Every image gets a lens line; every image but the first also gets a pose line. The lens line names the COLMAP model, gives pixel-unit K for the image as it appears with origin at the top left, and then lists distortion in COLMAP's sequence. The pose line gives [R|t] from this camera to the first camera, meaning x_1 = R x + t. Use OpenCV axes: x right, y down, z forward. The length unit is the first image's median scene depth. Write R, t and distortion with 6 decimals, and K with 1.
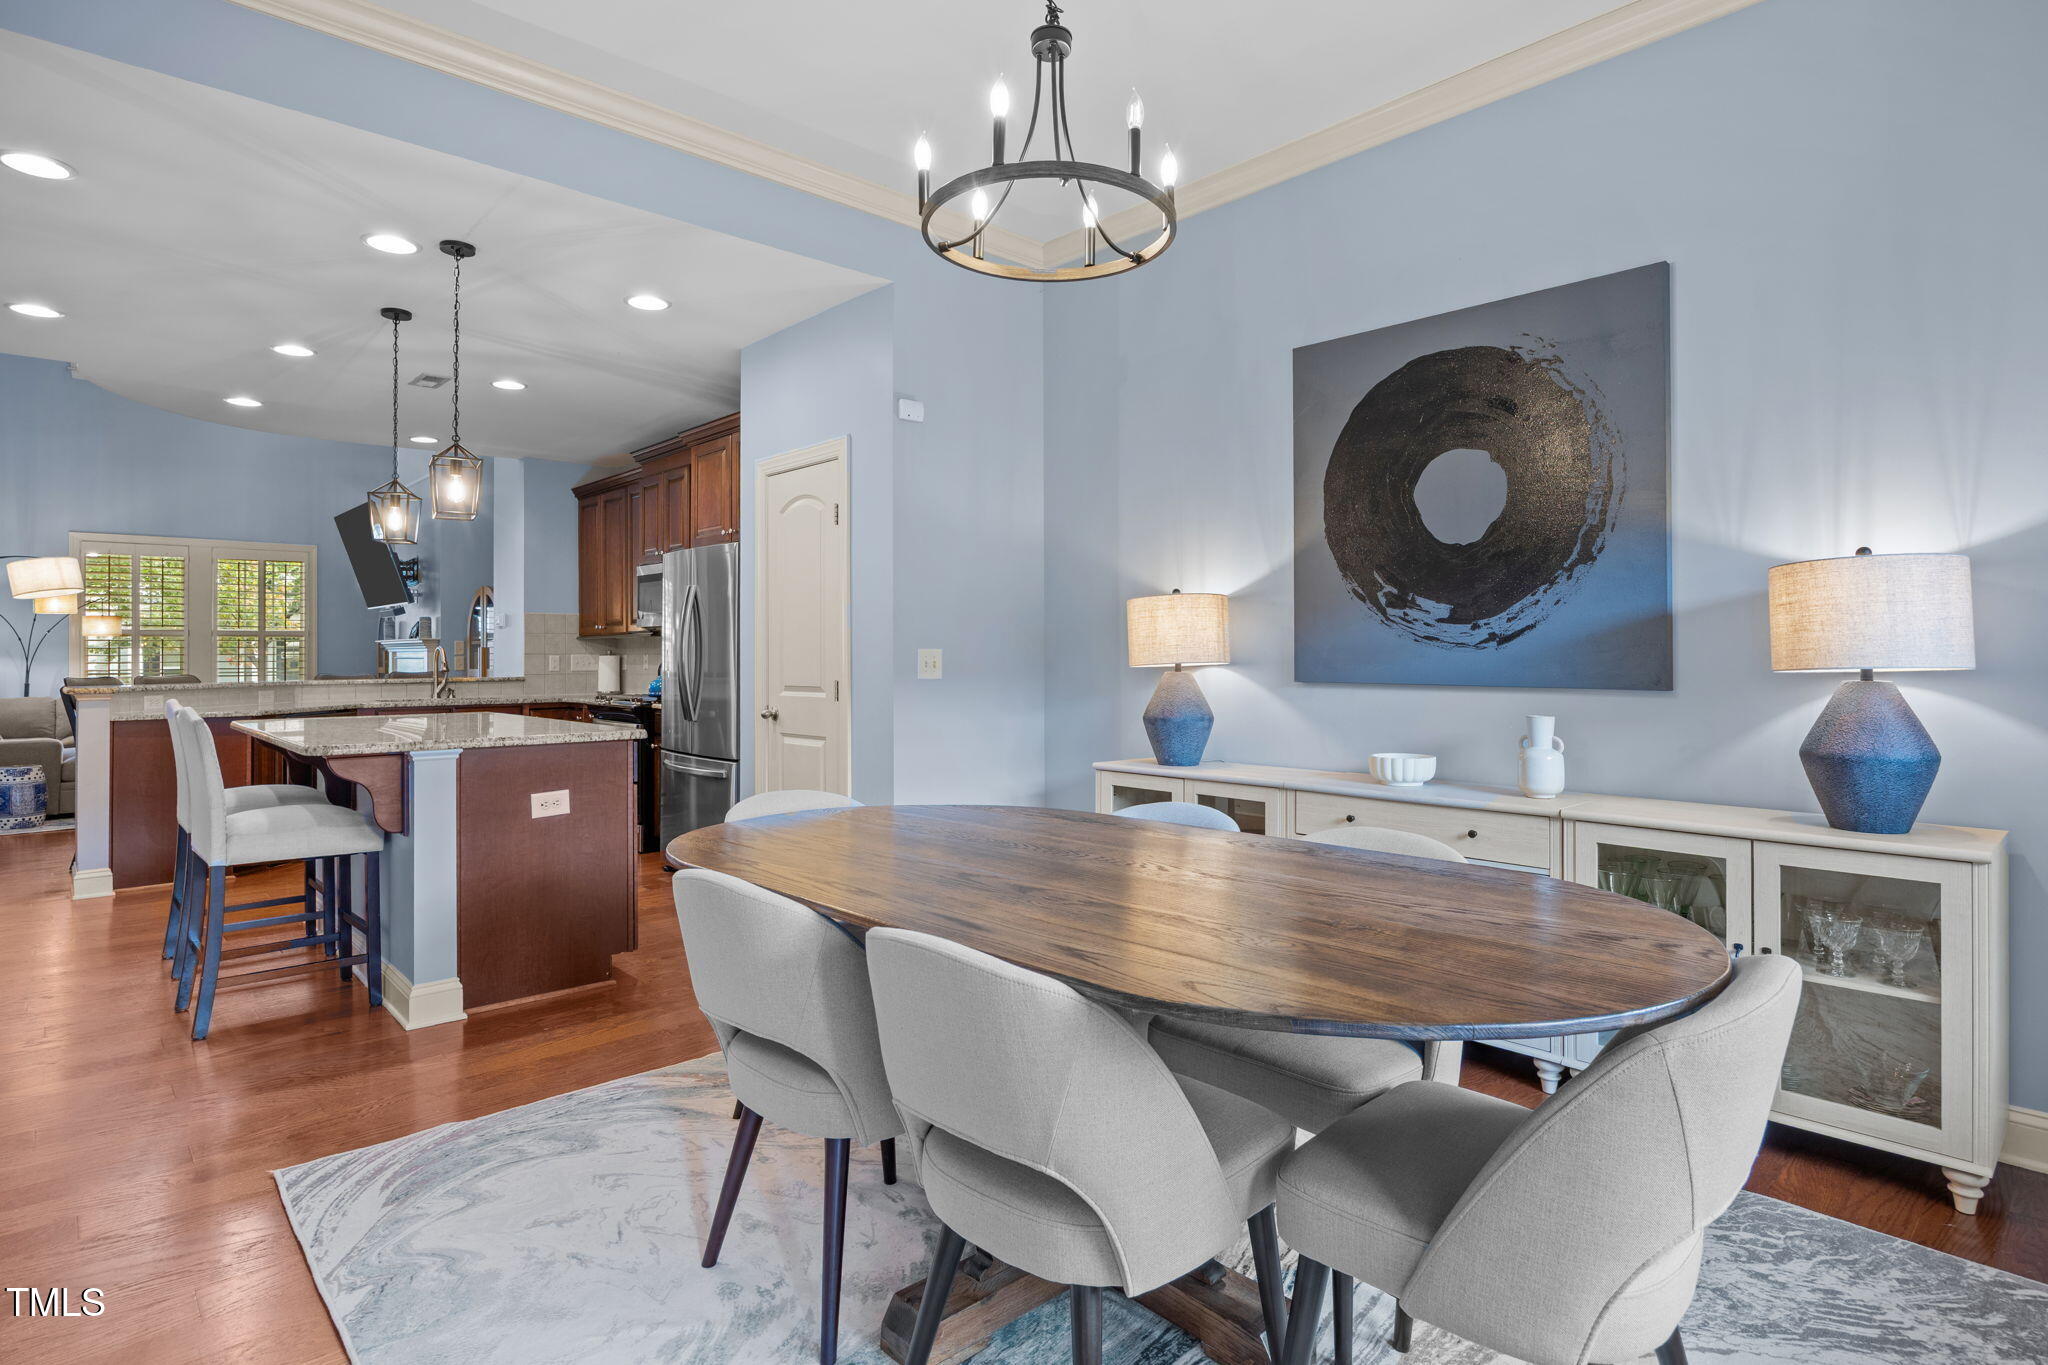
lens RADIAL K [[1043.7, 0, 1022.5], [0, 1043.7, 648.8], [0, 0, 1]] dist [-0.004860, -0.000348]
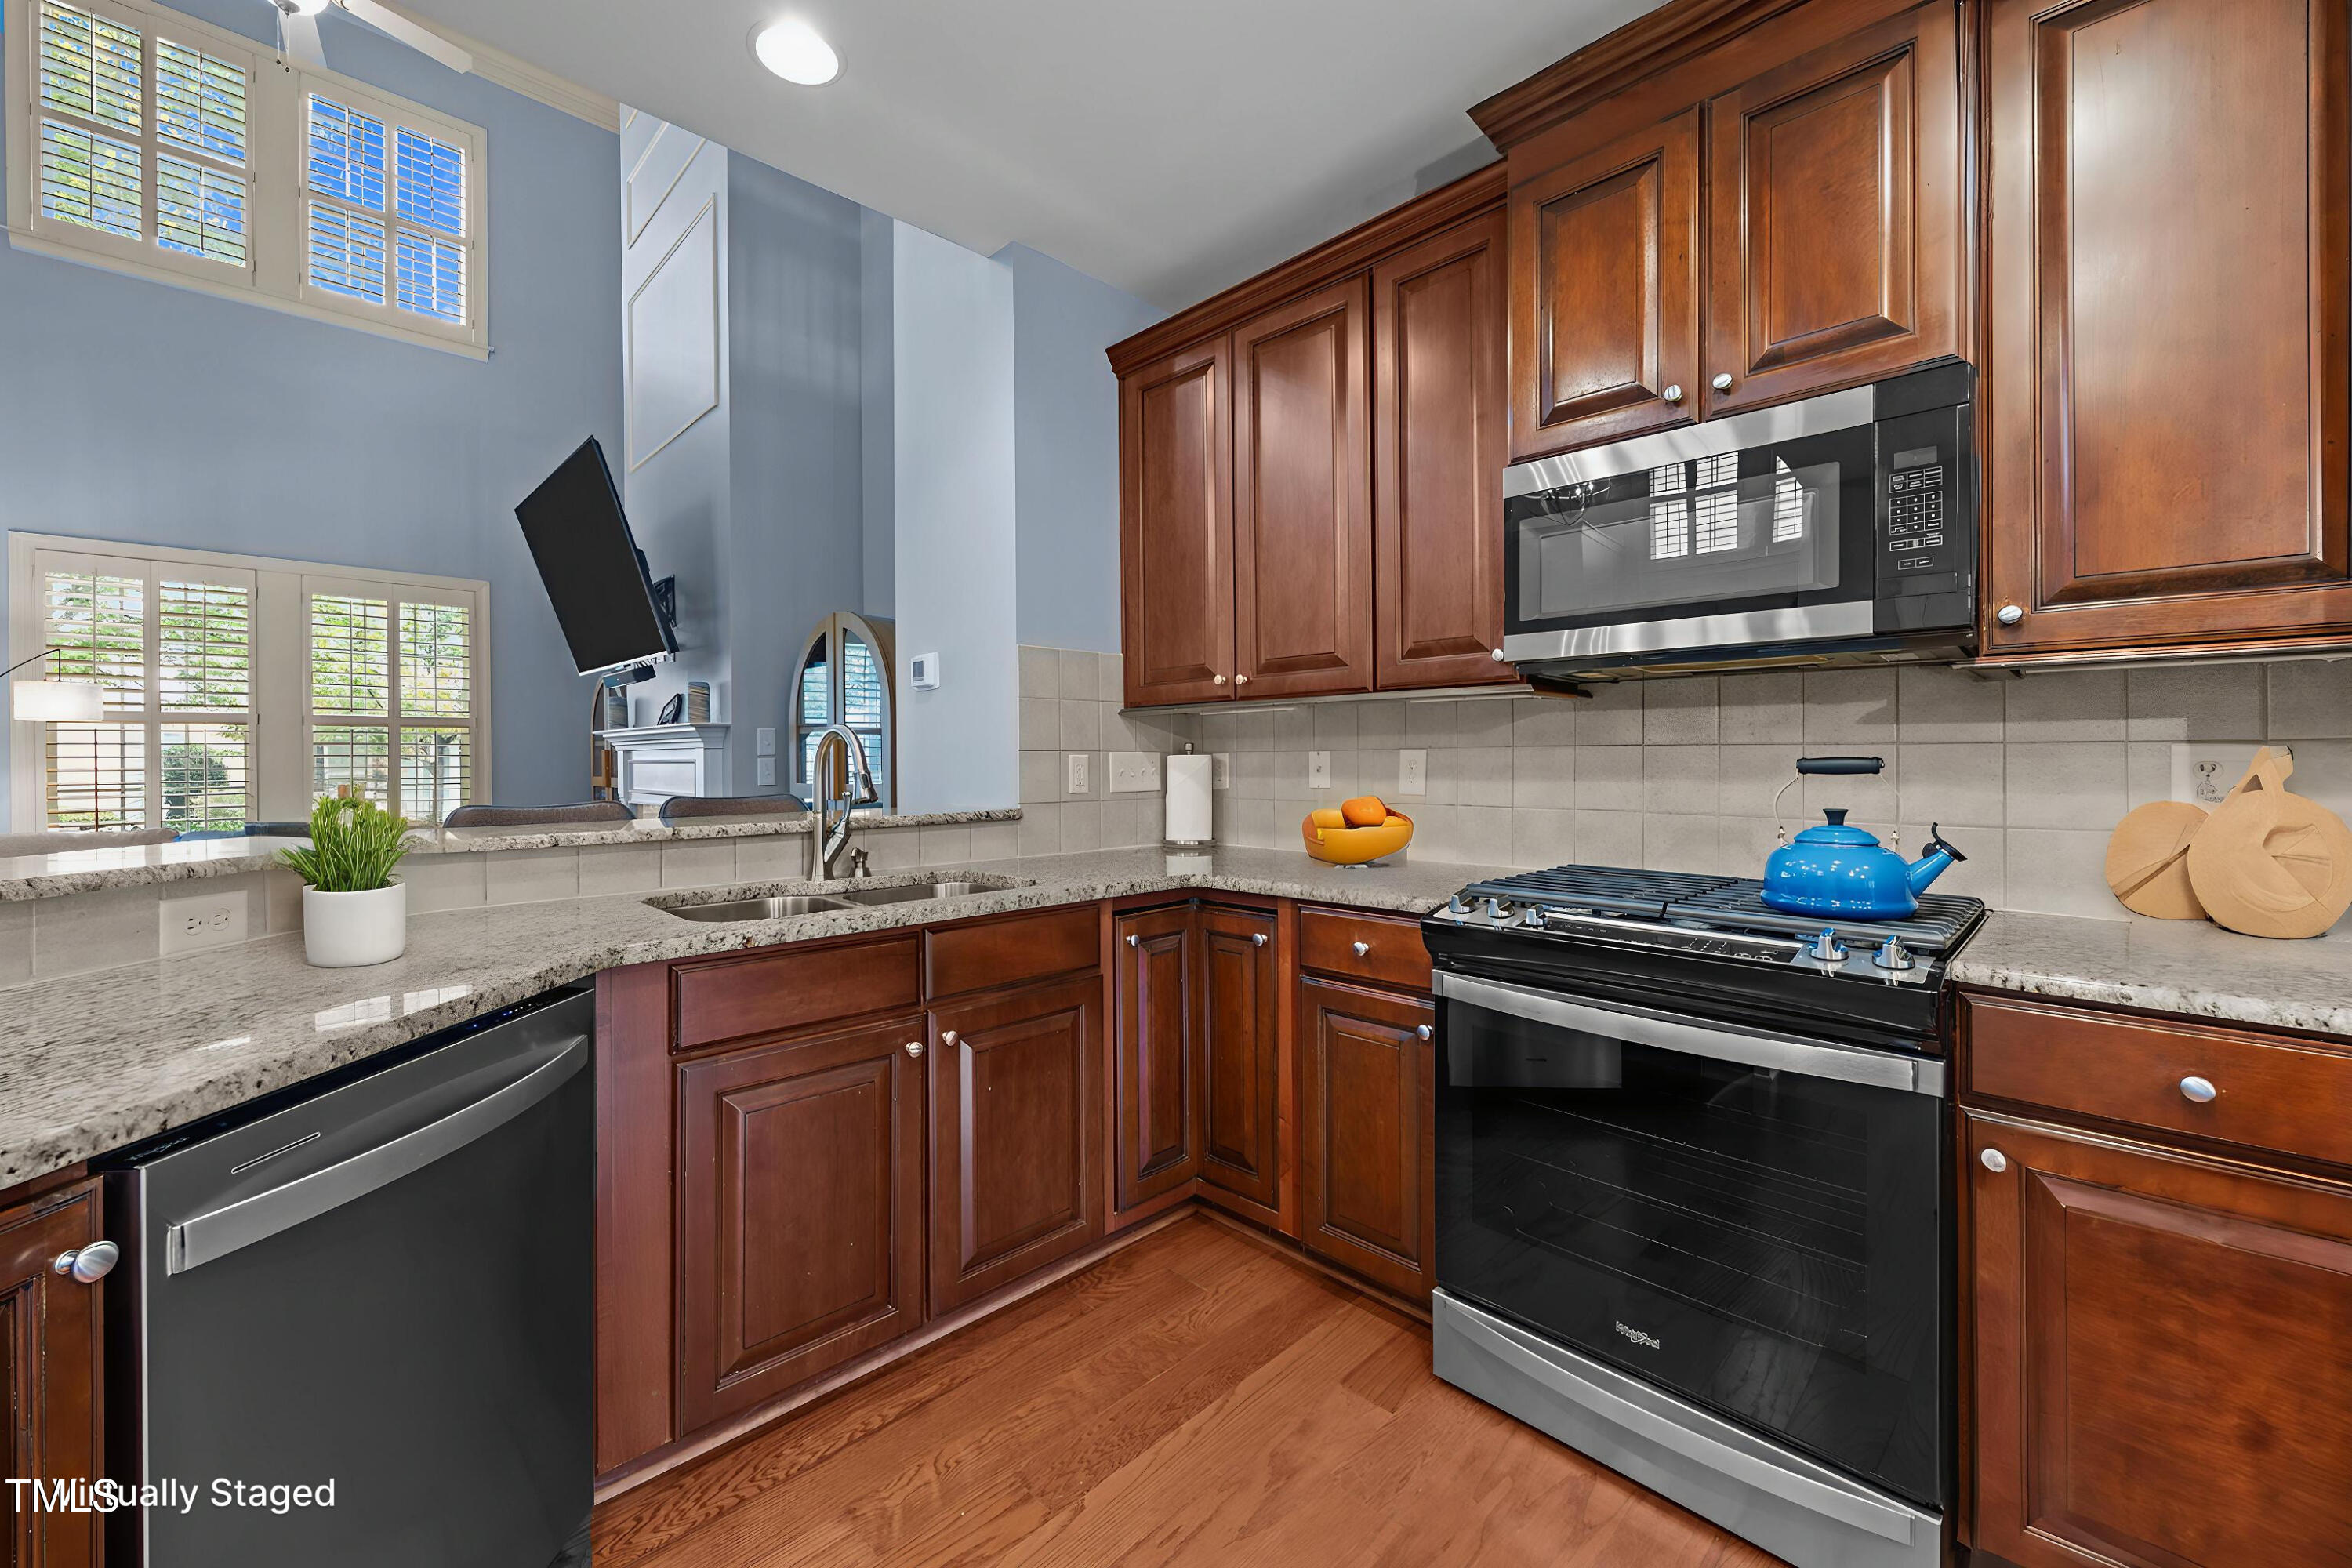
lens RADIAL K [[911.5, 0, 1178.4], [0, 911.5, 762.2], [0, 0, 1]] dist [0.002676, 0.000180]
pose [[0.999209, 0.000112, 0.039758, -0.339931], [-0.000481, 0.999957, 0.009265, 0.004769], [-0.039755, -0.009277, 0.999166, 0.517600]]
